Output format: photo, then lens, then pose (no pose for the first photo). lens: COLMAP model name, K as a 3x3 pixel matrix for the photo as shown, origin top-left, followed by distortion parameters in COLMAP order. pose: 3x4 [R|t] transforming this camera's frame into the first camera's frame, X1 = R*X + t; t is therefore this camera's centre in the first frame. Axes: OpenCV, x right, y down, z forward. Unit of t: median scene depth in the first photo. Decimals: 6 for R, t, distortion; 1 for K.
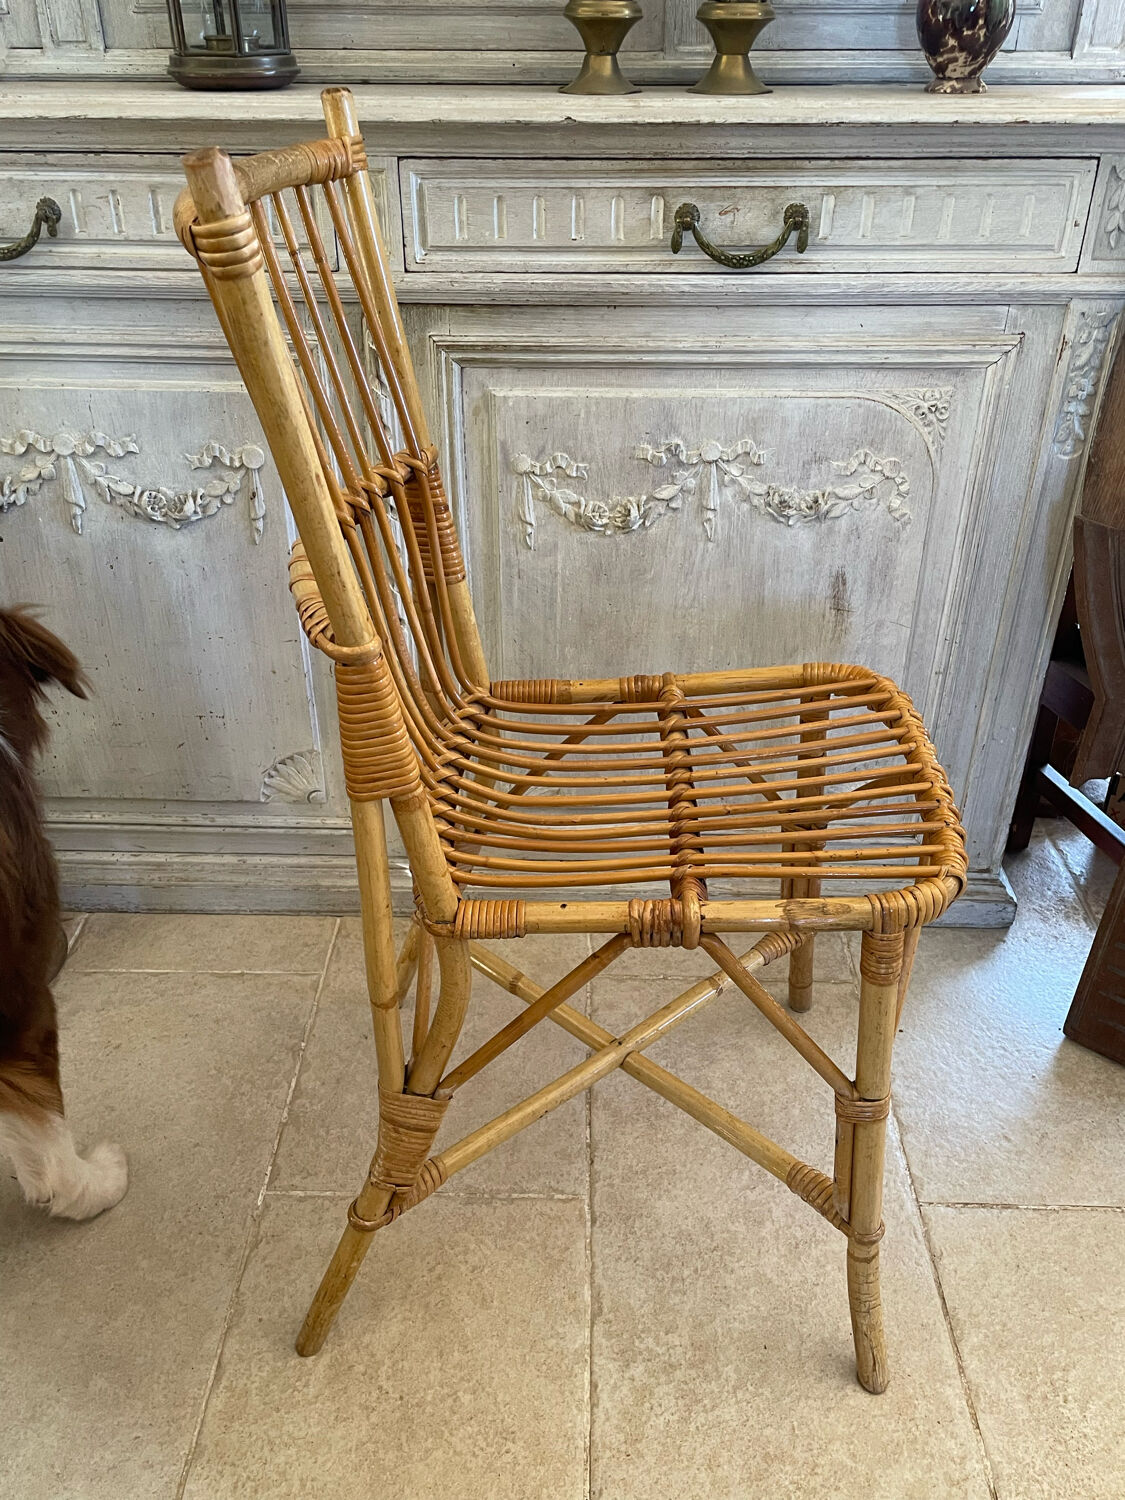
lens RADIAL K [[1267.9, 0, 560.9], [0, 1267.9, 757.8], [0, 0, 1]] dist [0.071639, -0.100435]
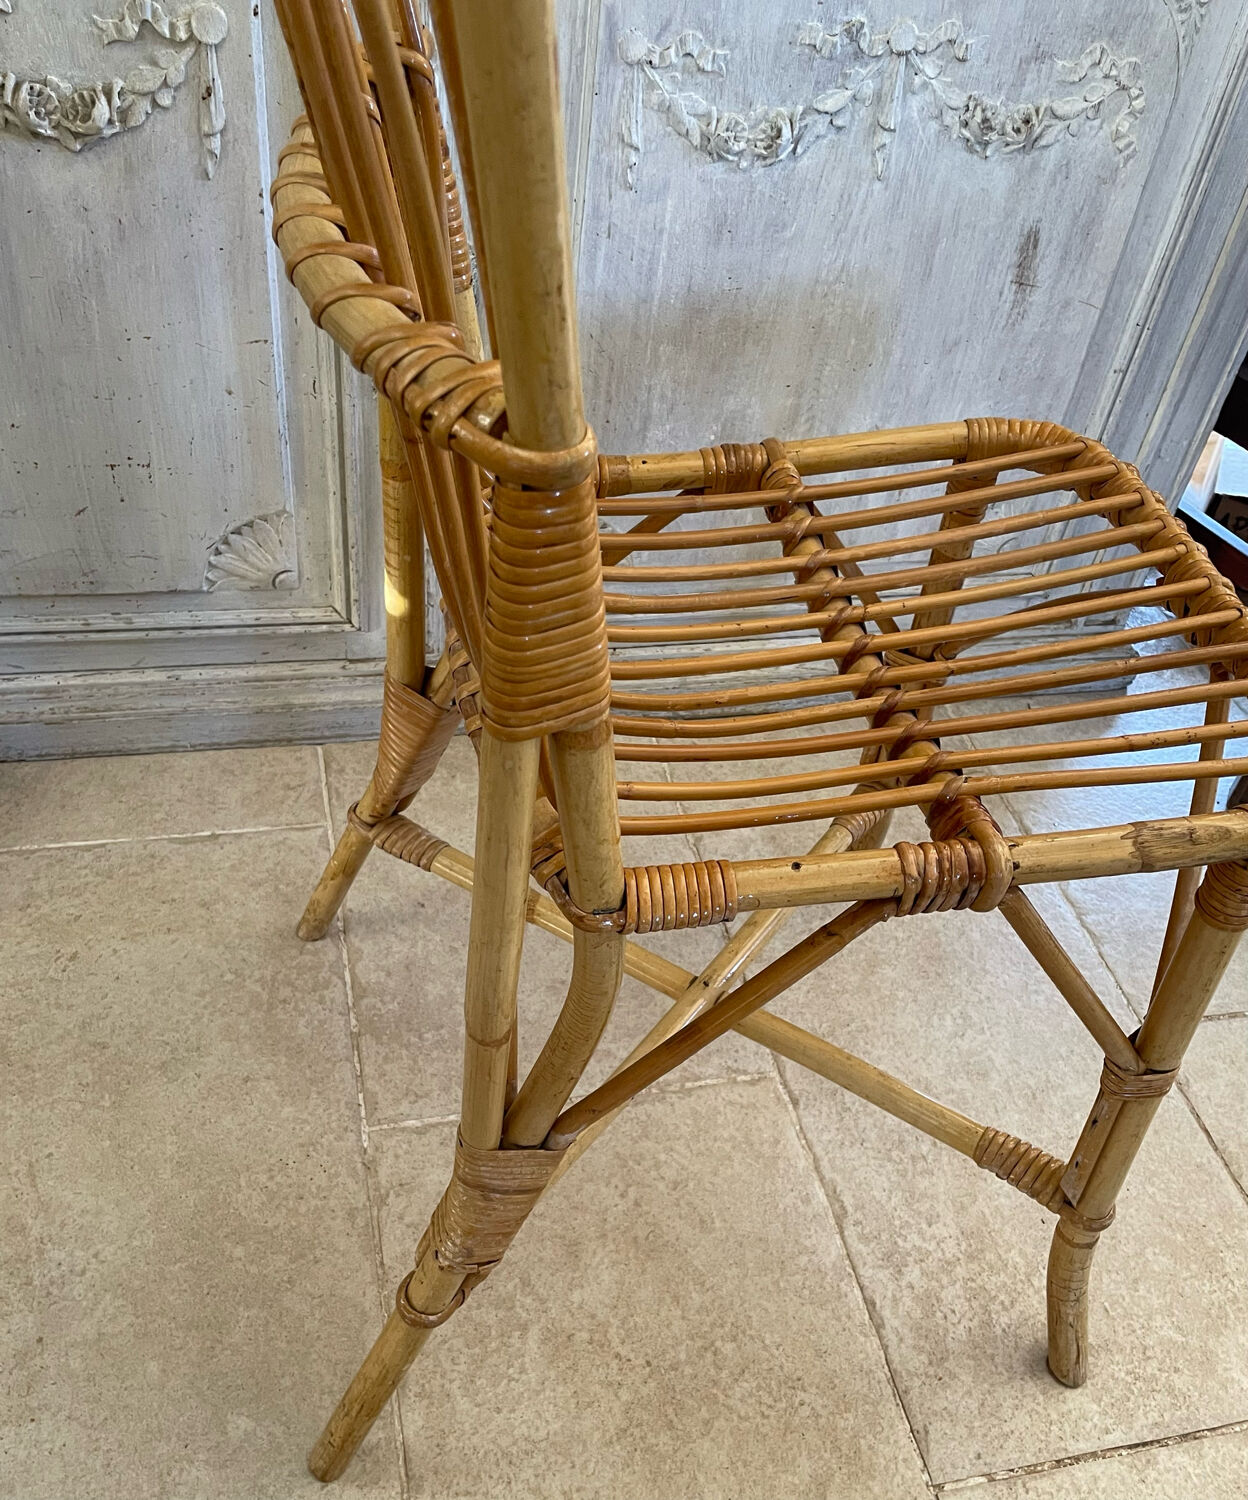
lens RADIAL K [[1411.2, 0, 619.2], [0, 1411.2, 849.2], [0, 0, 1]] dist [0.022332, 0.000000]
pose [[0.964752, -0.103919, 0.241774, -0.276871], [0.041739, 0.967525, 0.249306, -0.015419], [-0.259830, -0.230427, 0.937759, 0.237159]]
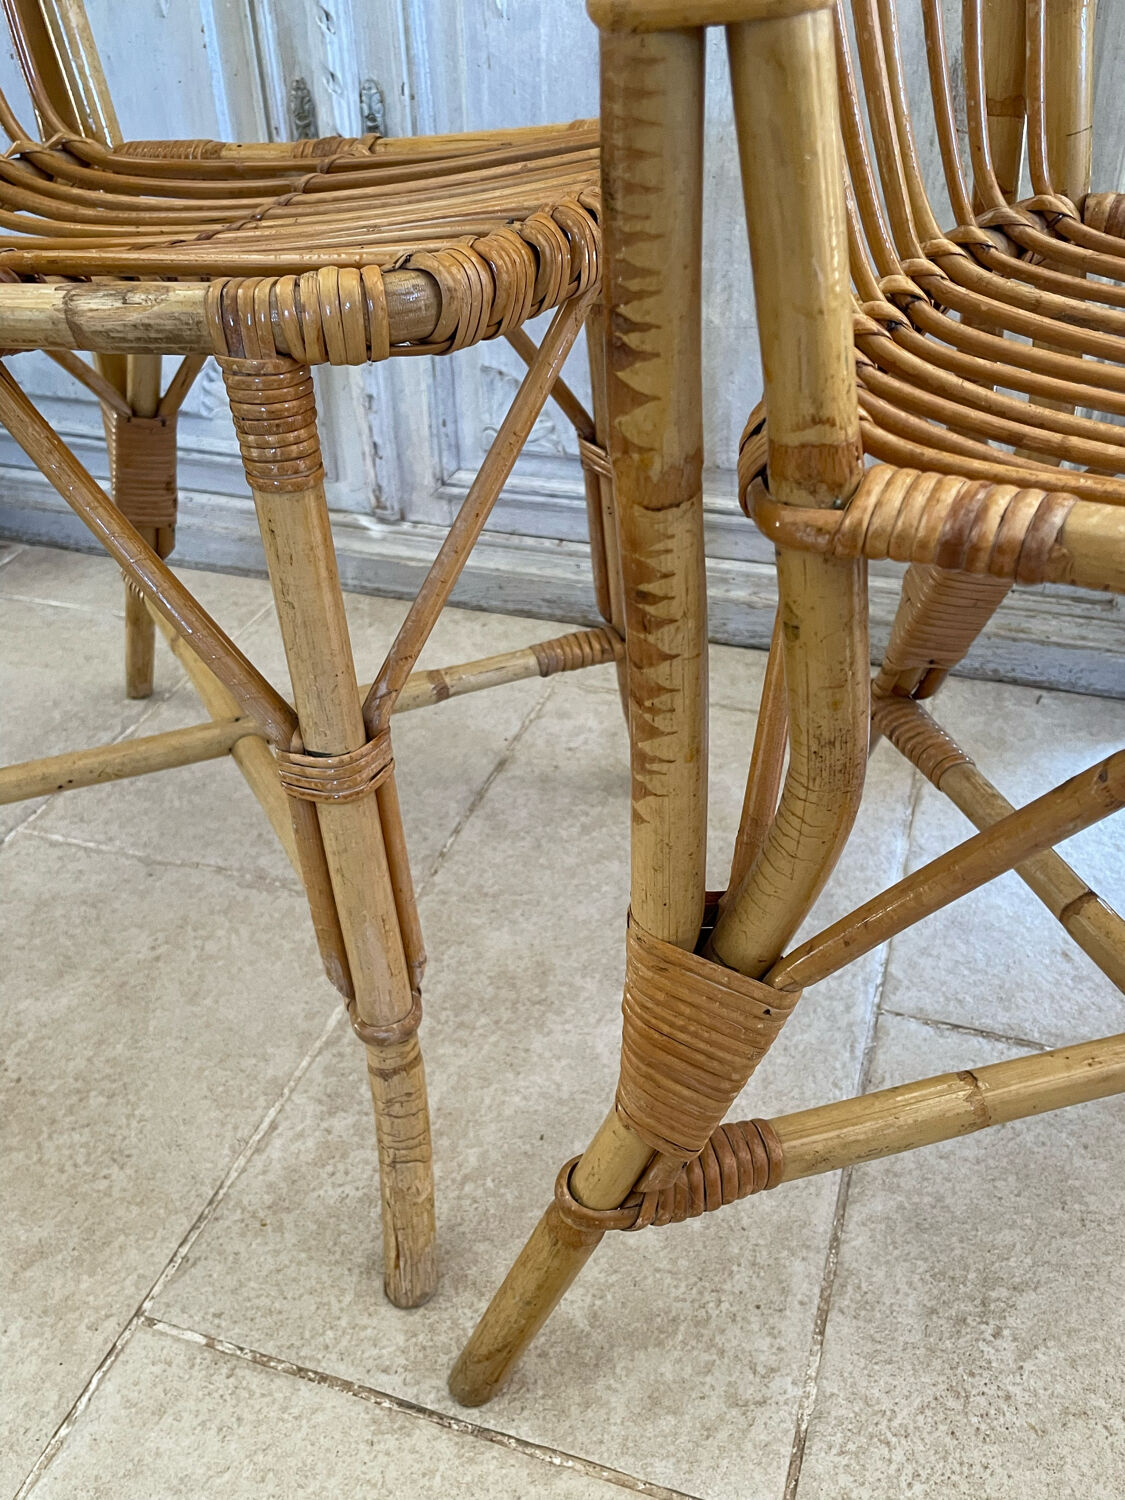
lens RADIAL K [[1267.9, 0, 551.9], [0, 1267.9, 764.2], [0, 0, 1]] dist [0.071639, -0.100435]
pose [[0.952703, 0.150067, -0.264266, 0.277353], [-0.135018, 0.988052, 0.074324, 0.204592], [0.272262, -0.035128, 0.961582, 0.354237]]
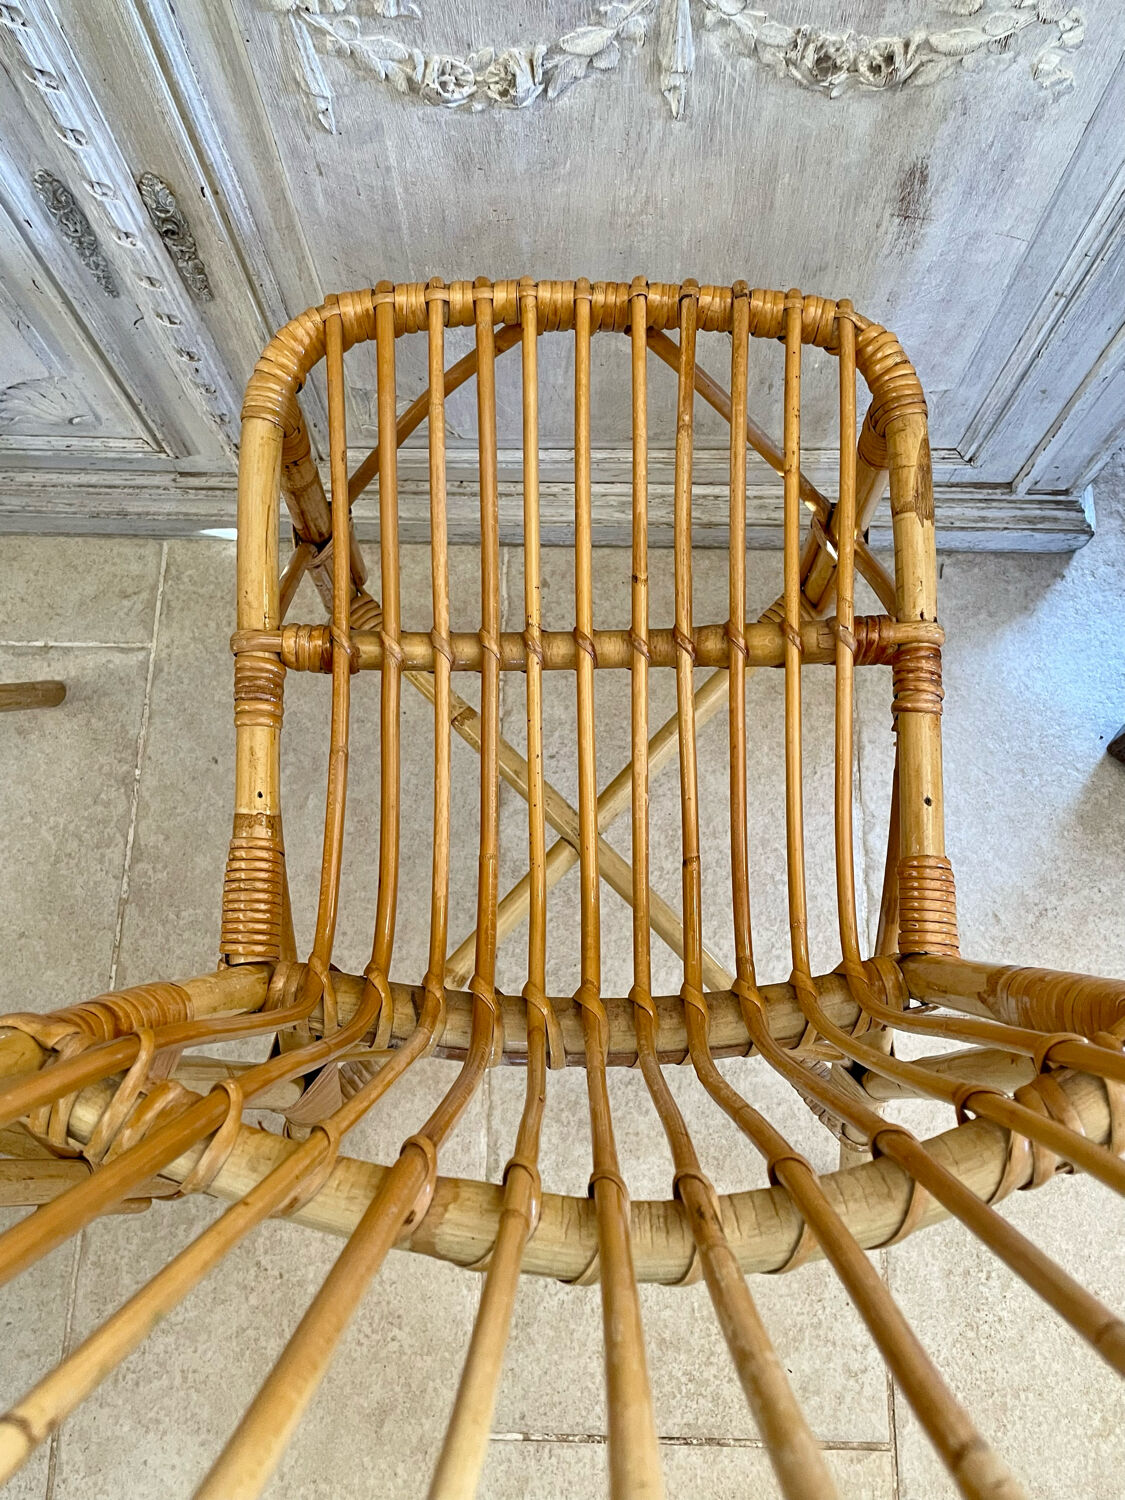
lens RADIAL K [[1267.9, 0, 565.1], [0, 1267.9, 740.0], [0, 0, 1]] dist [0.071639, -0.100435]
pose [[0.999903, -0.005749, -0.012683, 0.086124], [0.012752, 0.743914, 0.668154, -0.367335], [0.005594, -0.668251, 0.743915, 0.492728]]
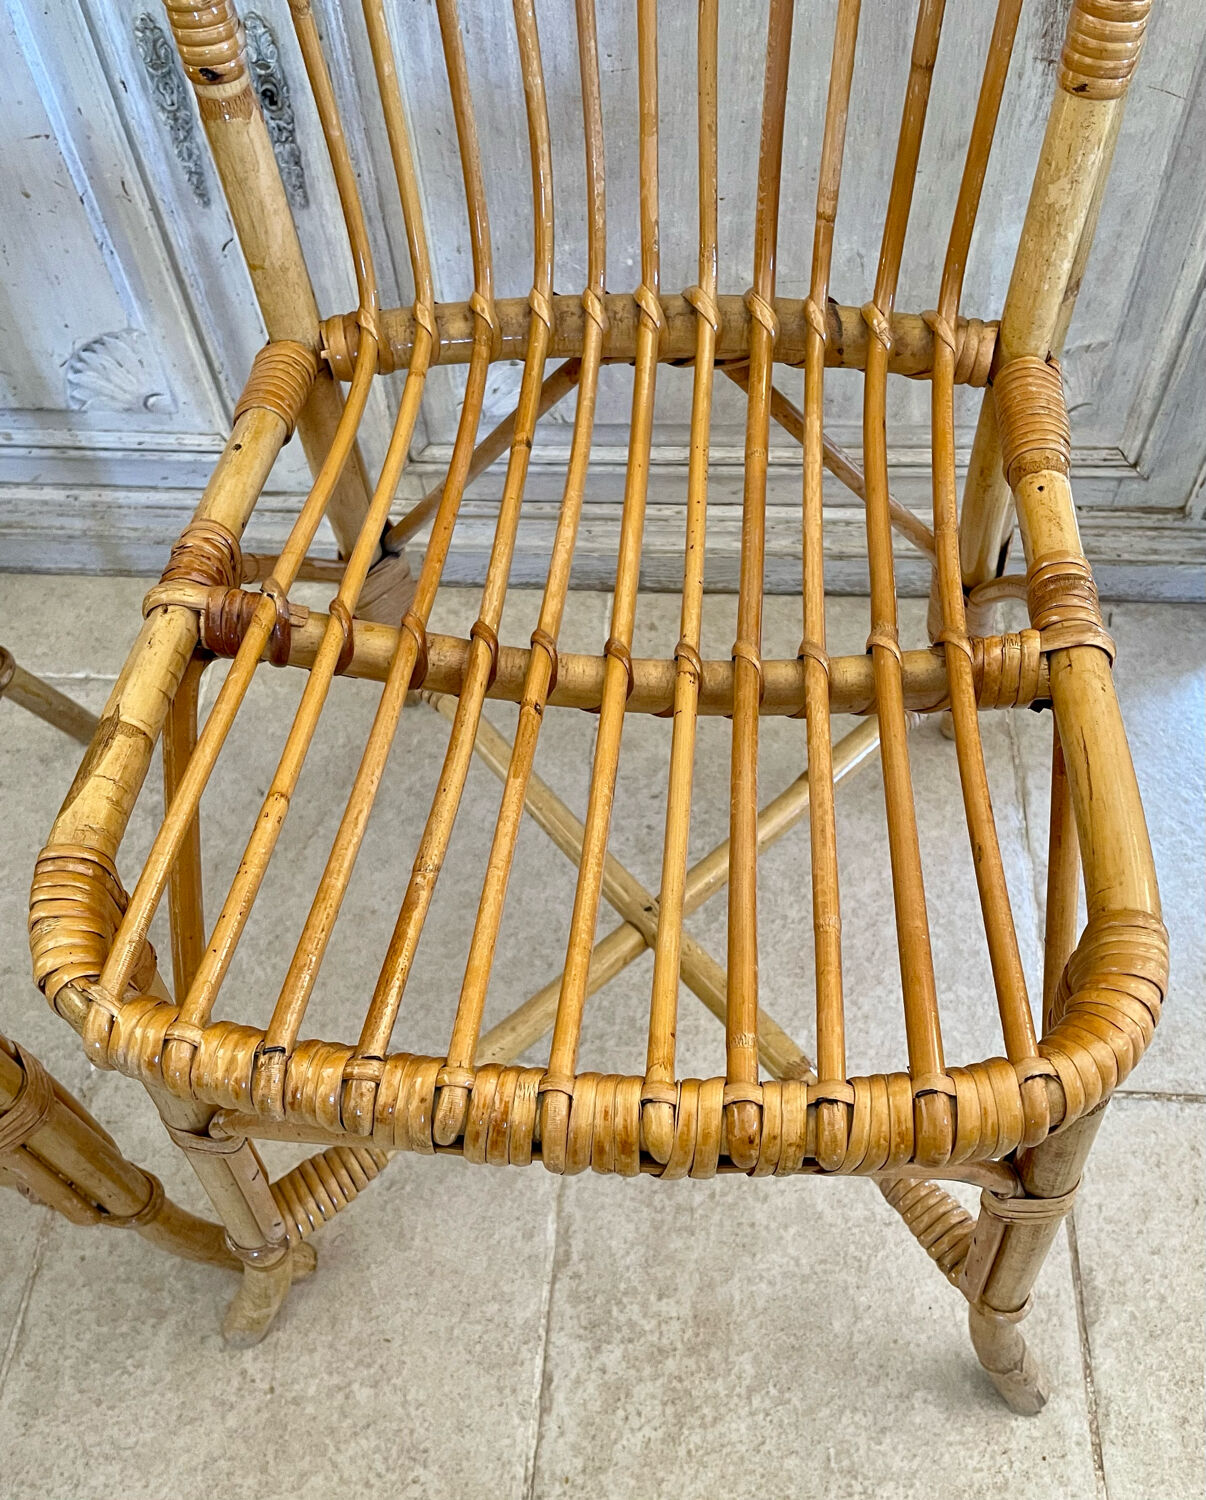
lens RADIAL K [[1406.6, 0, 620.4], [0, 1406.6, 813.0], [0, 0, 1]] dist [0.021911, 0.000000]
pose [[0.998317, 0.013622, -0.056363, 0.092177], [0.011728, 0.904492, 0.426330, -0.100177], [0.056787, -0.426273, 0.902810, 0.390237]]
